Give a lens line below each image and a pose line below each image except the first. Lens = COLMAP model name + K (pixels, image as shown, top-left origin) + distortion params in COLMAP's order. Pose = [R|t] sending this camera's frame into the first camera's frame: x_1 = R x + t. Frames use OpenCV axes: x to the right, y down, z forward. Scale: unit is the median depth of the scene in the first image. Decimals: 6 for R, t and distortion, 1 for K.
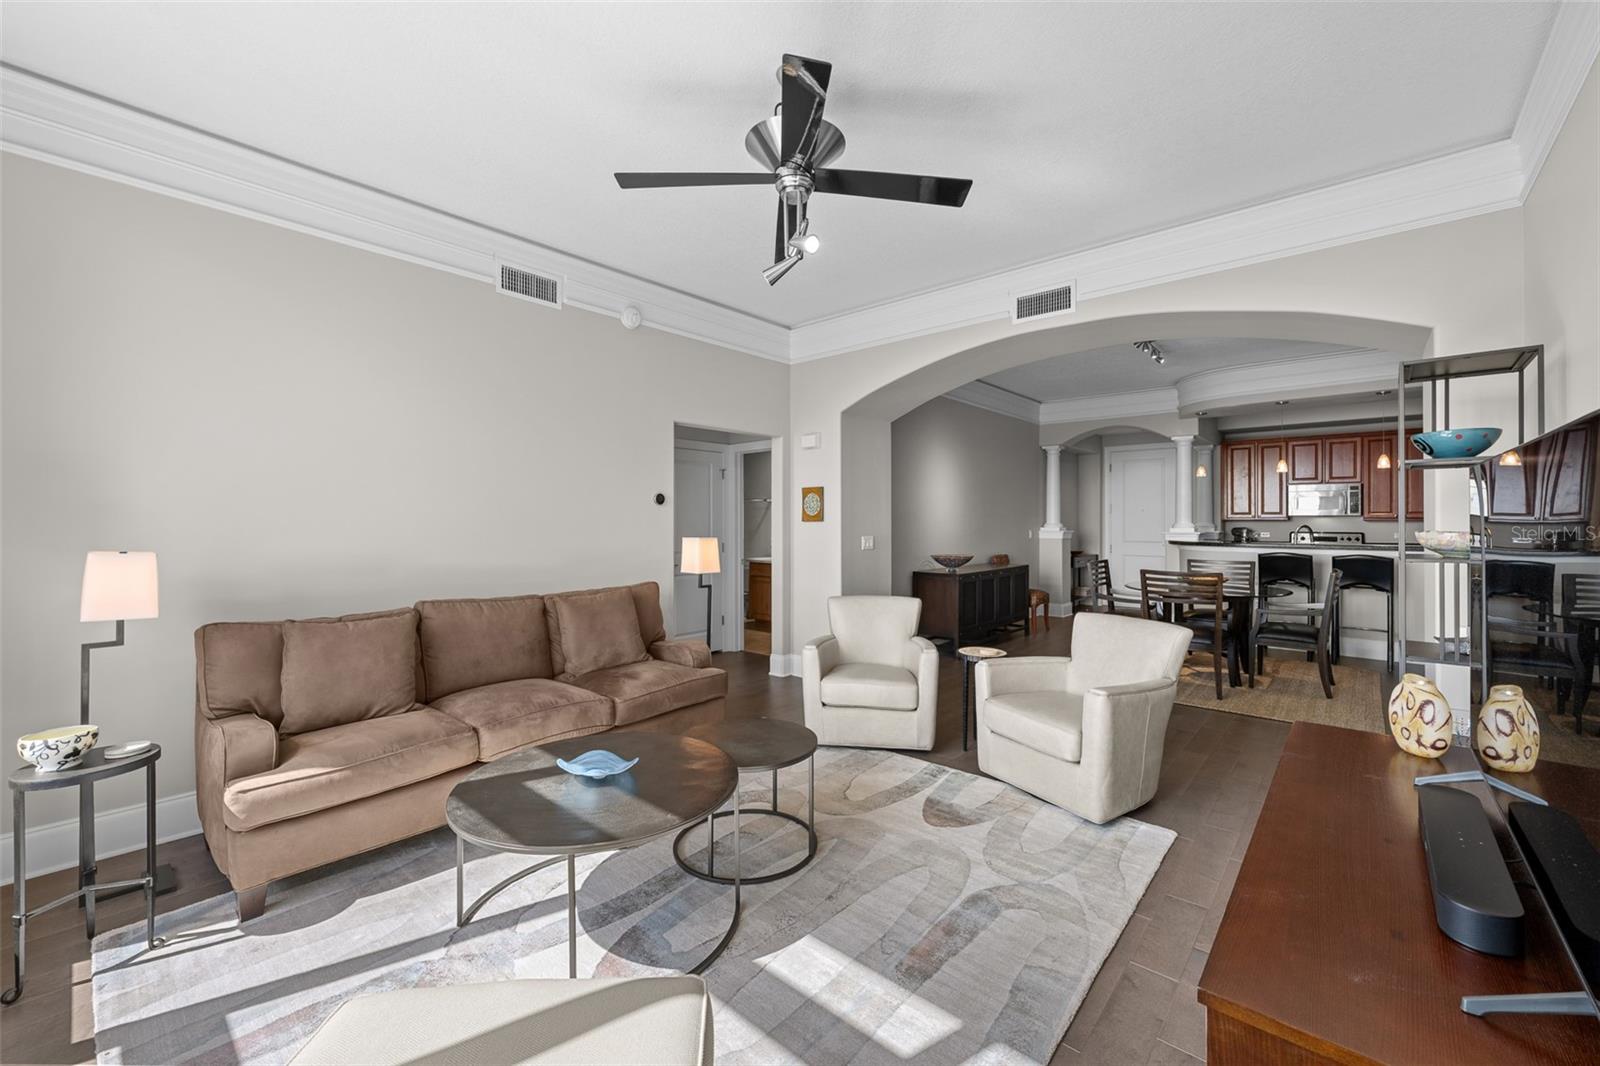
lens RADIAL K [[638.4, 0, 789.3], [0, 638.4, 518.2], [0, 0, 1]] dist [-0.001140, -0.000308]
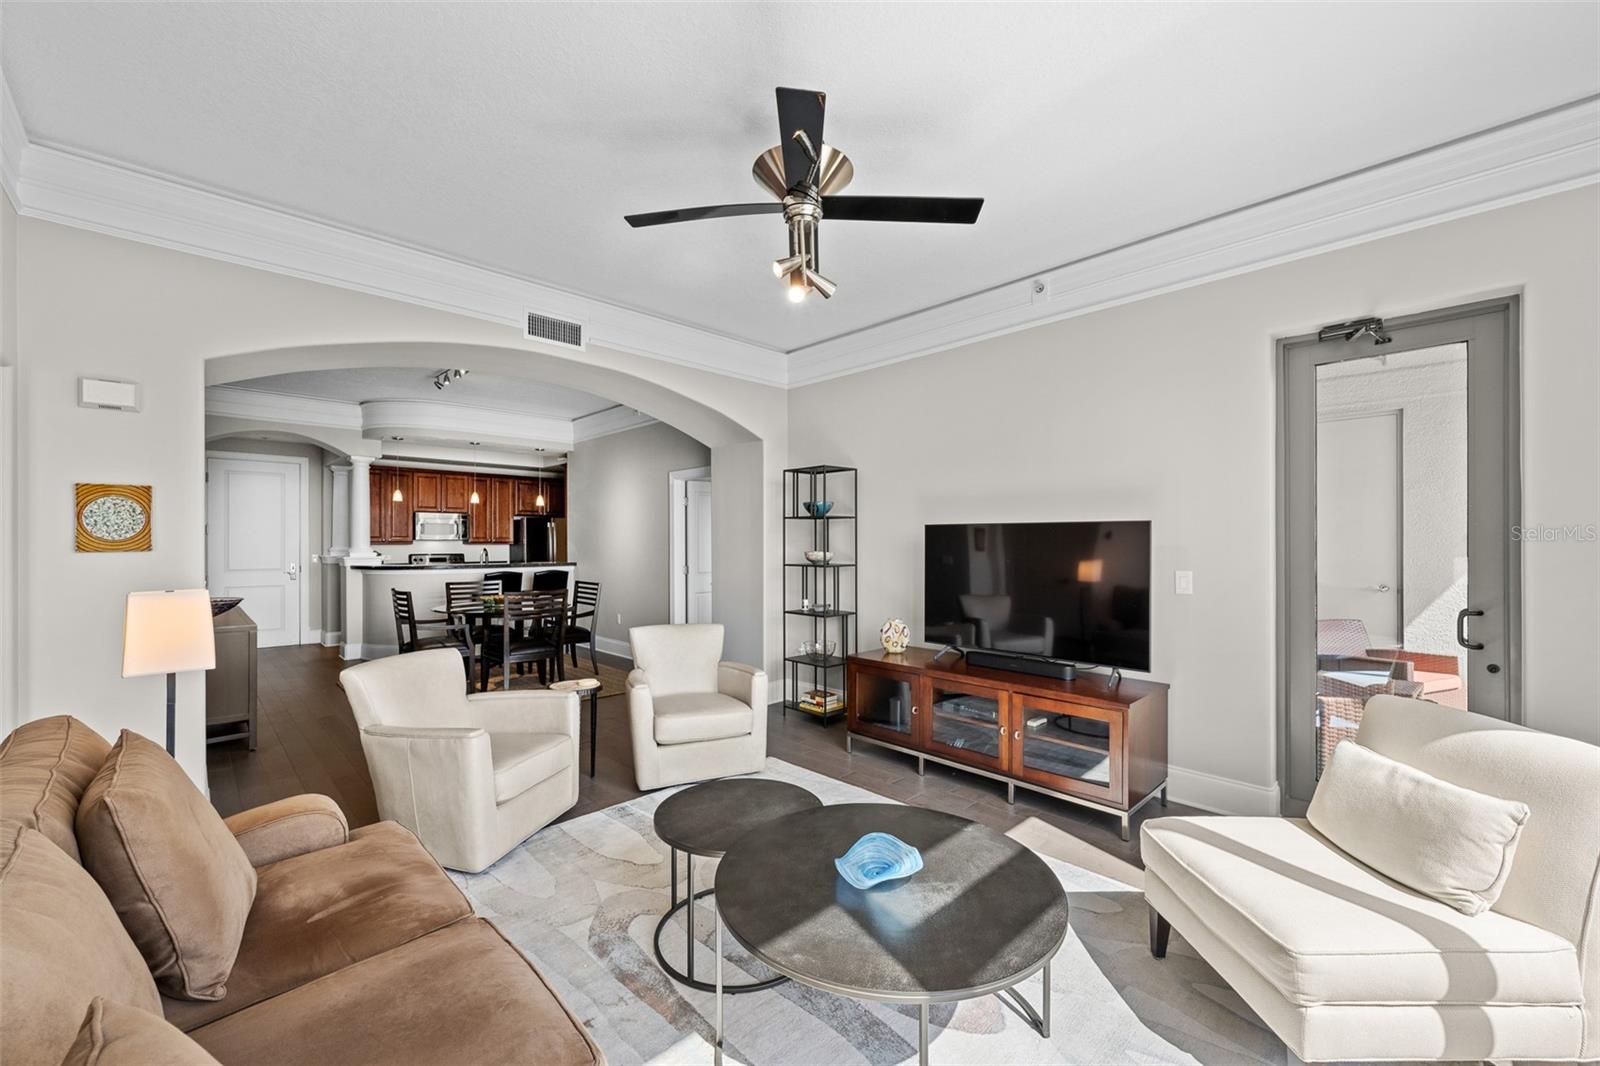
lens RADIAL K [[638.4, 0, 802.3], [0, 638.4, 539.9], [0, 0, 1]] dist [-0.001140, -0.000308]
pose [[0.067072, 0.003081, 0.997743, -0.433303], [-0.003741, 0.999989, -0.002836, -0.004802], [-0.997741, -0.003543, 0.067082, 0.411086]]
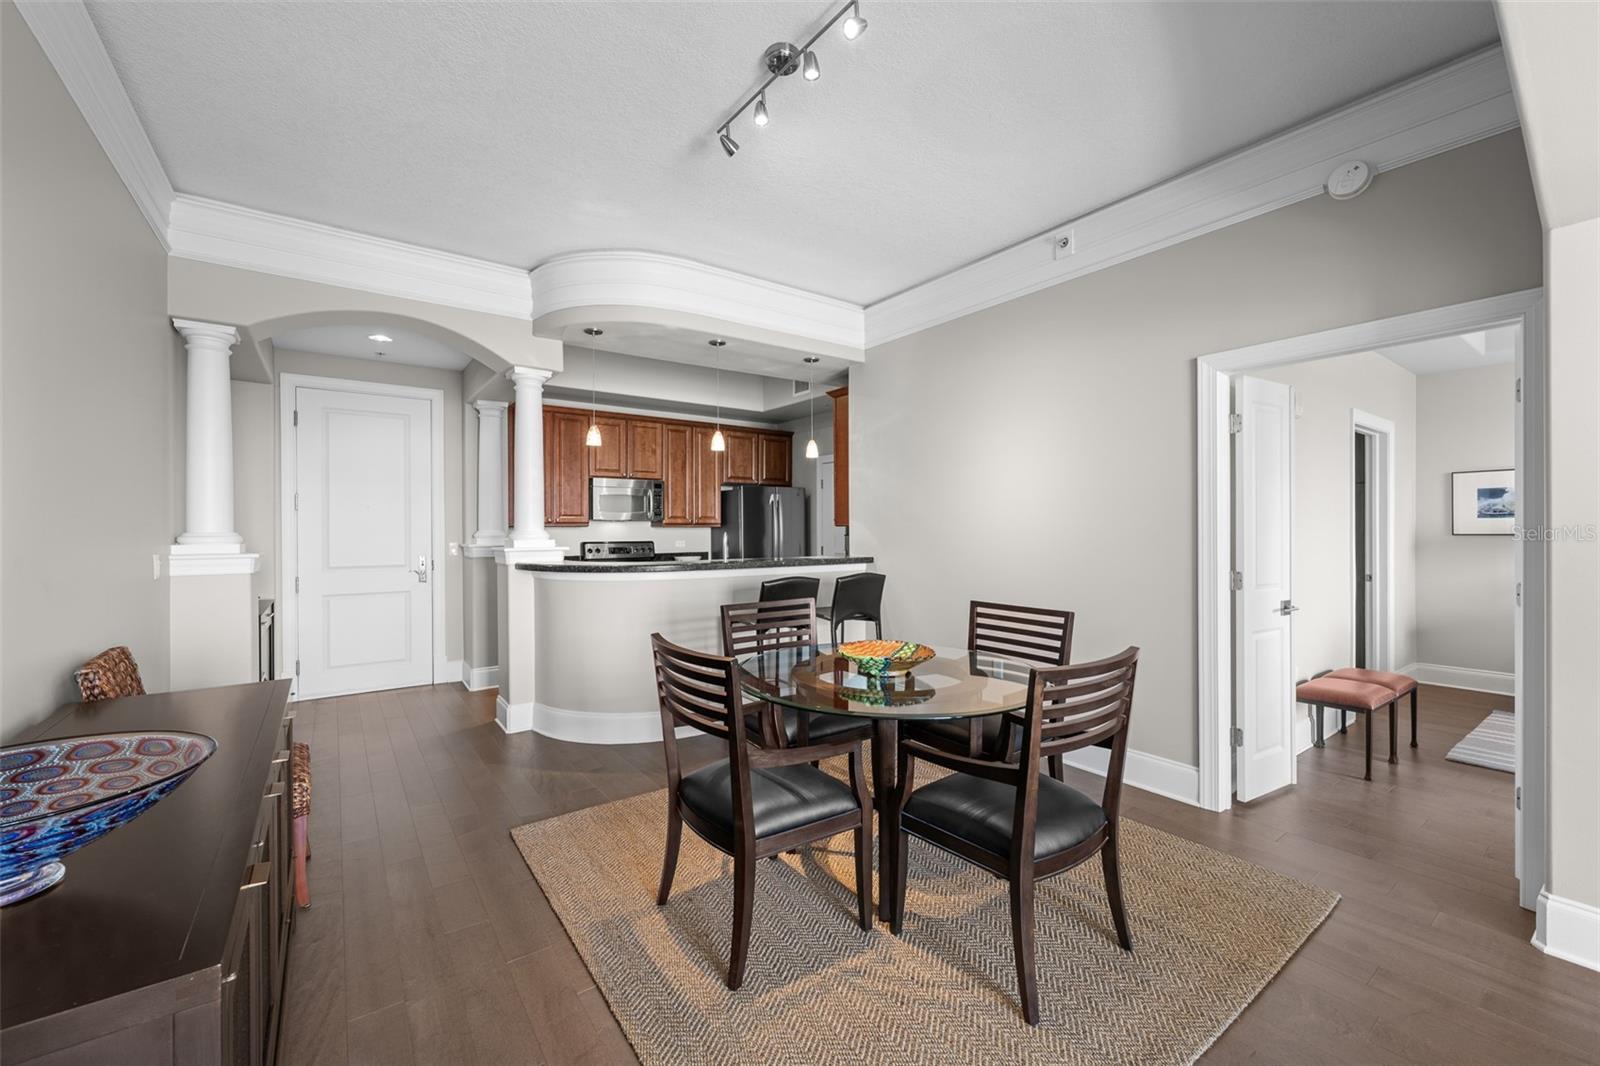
lens RADIAL K [[638.4, 0, 791.6], [0, 638.4, 533.6], [0, 0, 1]] dist [-0.001140, -0.000308]
pose [[0.215379, -0.008545, 0.976493, 0.202088], [-0.001589, 0.999957, 0.009101, 0.007043], [-0.976529, -0.003512, 0.215356, 0.990502]]
